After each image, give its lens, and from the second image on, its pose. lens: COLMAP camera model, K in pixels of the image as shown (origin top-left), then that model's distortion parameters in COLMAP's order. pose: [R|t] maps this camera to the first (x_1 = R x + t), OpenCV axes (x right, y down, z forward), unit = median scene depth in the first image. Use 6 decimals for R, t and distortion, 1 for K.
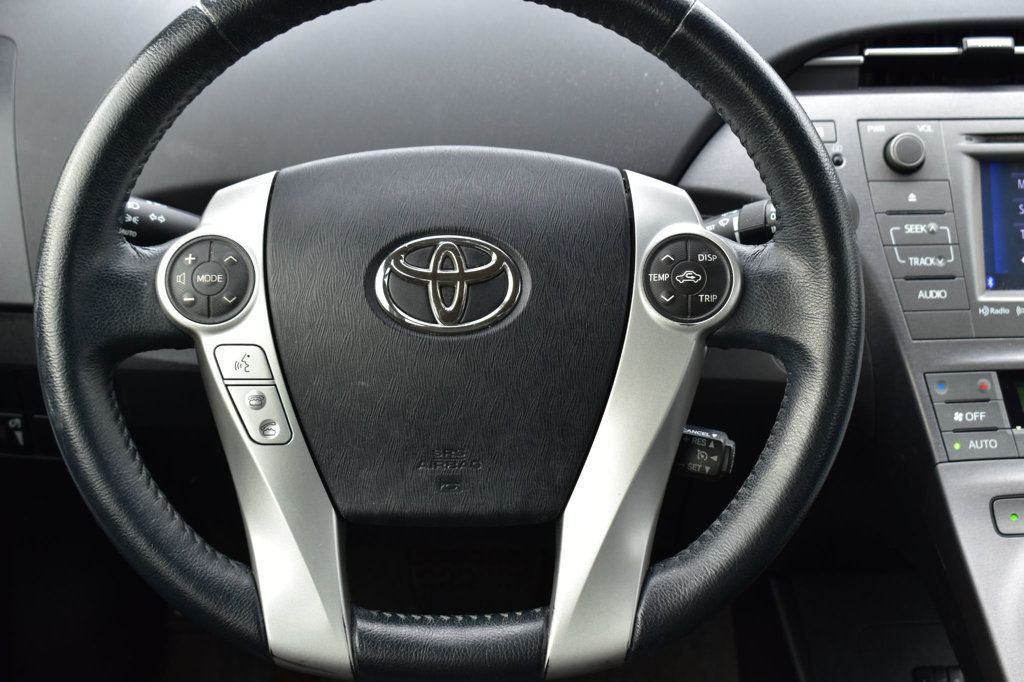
lens RADIAL K [[1705.3, 0, 512.0], [0, 1705.3, 341.0], [0, 0, 1]] dist [-0.020822, 0.033247]
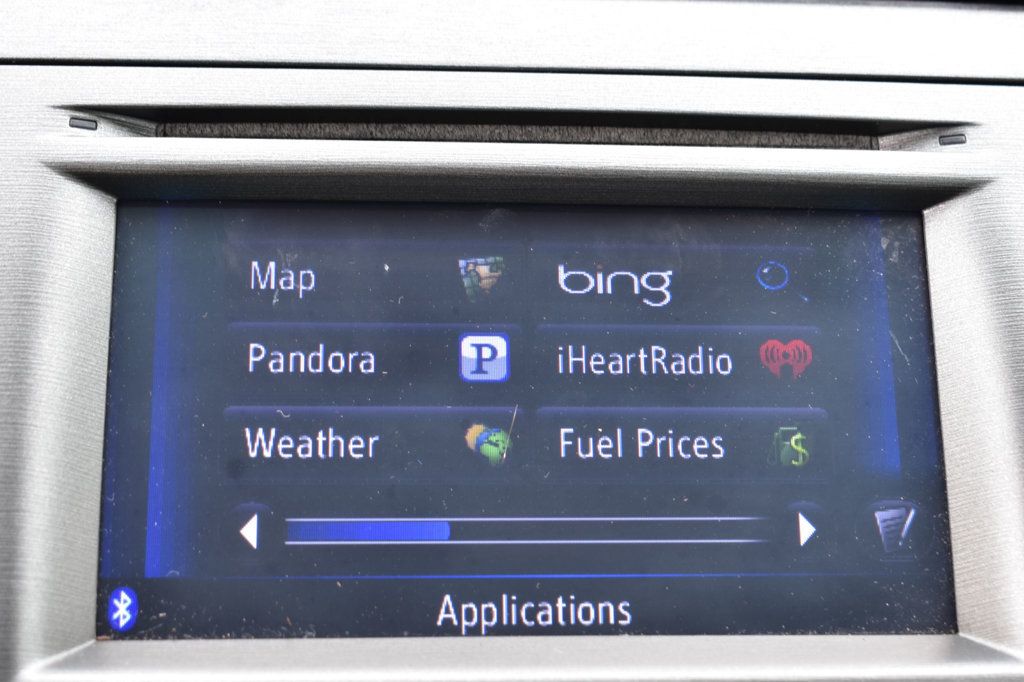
lens RADIAL K [[1705.3, 0, 512.0], [0, 1705.3, 341.0], [0, 0, 1]] dist [-0.020822, 0.033247]
pose [[0.998753, 0.014073, 0.047907, 0.330604], [-0.006616, 0.988298, -0.152395, -0.035714], [-0.049491, 0.151888, 0.987158, 0.707559]]
